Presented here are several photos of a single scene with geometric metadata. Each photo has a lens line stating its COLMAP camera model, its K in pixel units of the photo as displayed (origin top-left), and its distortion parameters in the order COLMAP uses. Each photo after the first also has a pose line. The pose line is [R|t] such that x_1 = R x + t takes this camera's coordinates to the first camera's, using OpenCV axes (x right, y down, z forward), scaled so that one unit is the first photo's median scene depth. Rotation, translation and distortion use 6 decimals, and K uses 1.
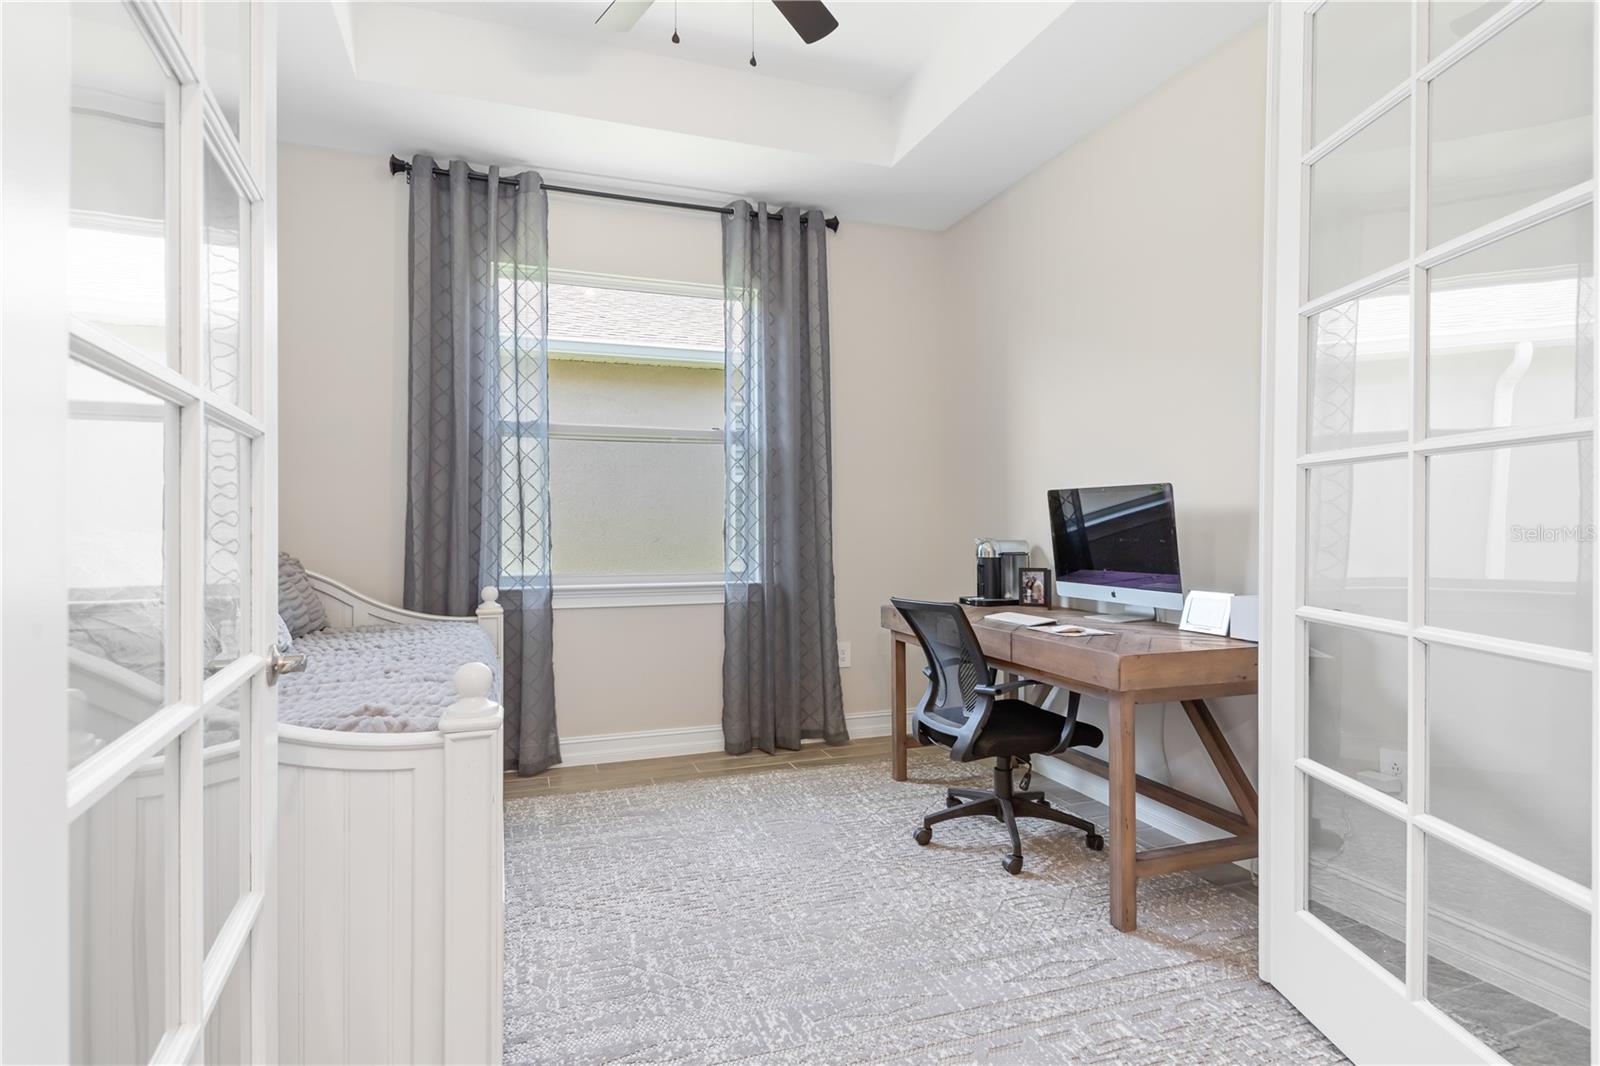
lens RADIAL K [[805.9, 0, 793.2], [0, 805.9, 529.2], [0, 0, 1]] dist [0.003338, -0.000214]
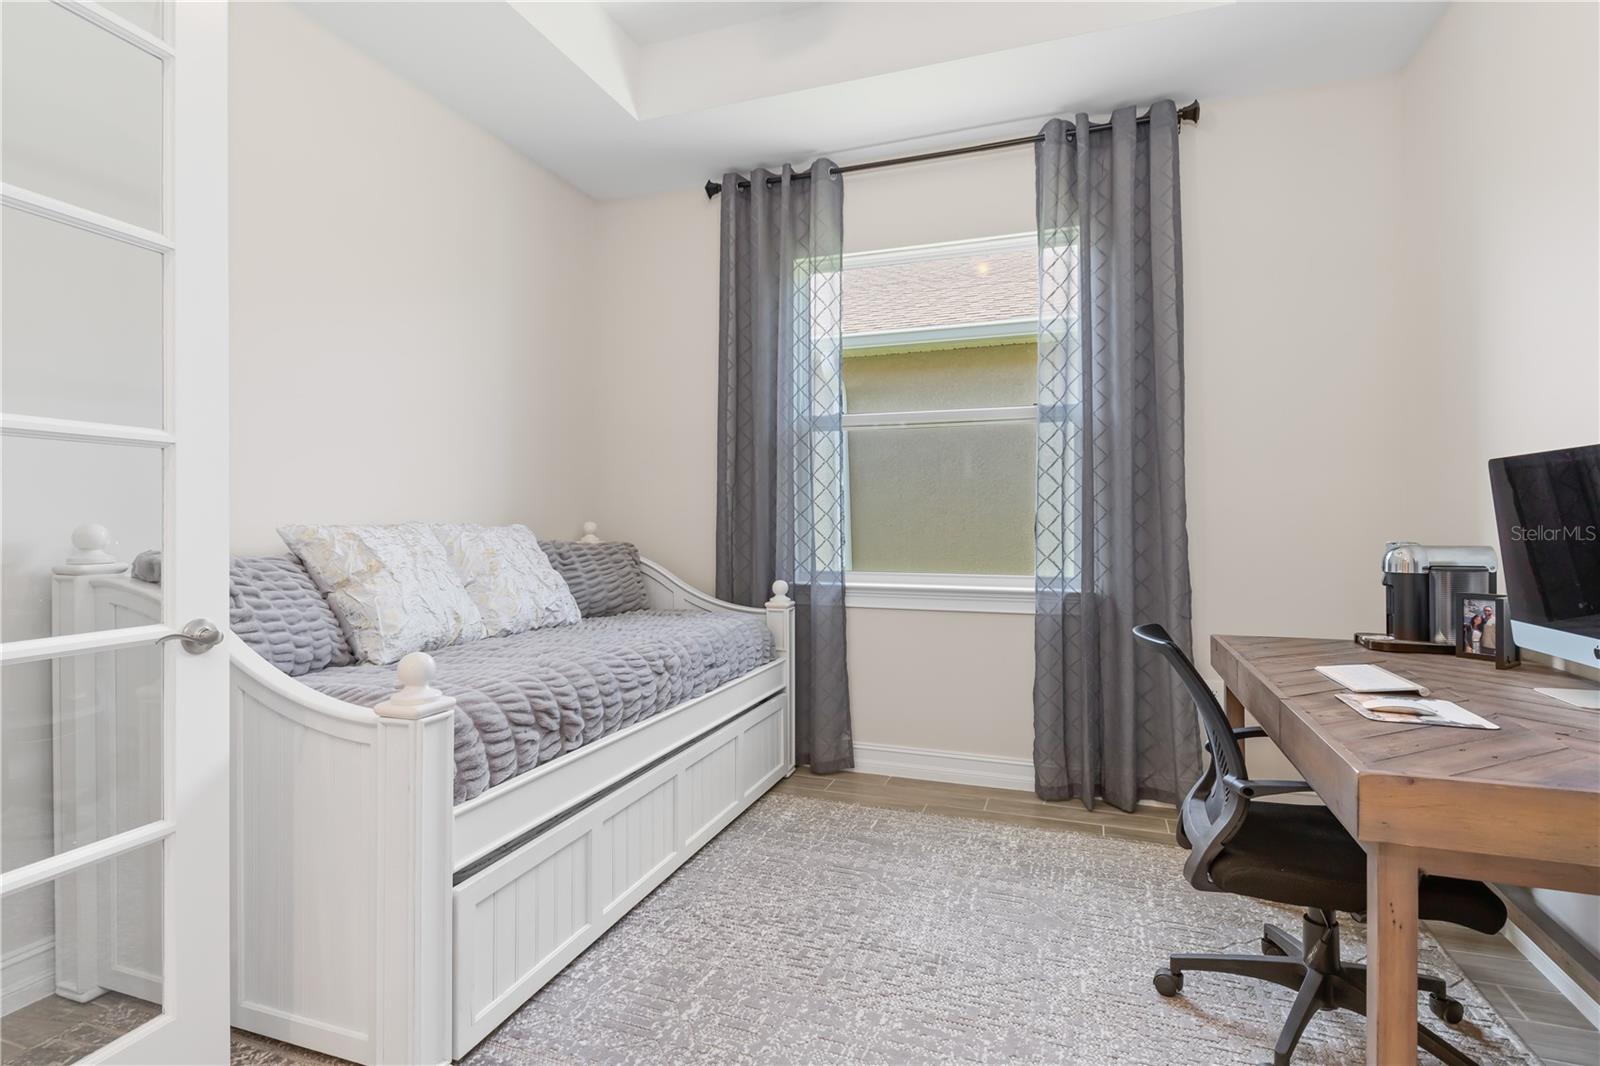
lens RADIAL K [[805.9, 0, 796.8], [0, 805.9, 526.2], [0, 0, 1]] dist [0.003338, -0.000214]
pose [[0.768708, 0.006214, -0.639569, 0.281132], [-0.004796, 0.999981, 0.003951, -0.001011], [0.639581, 0.000031, 0.768723, 0.226298]]
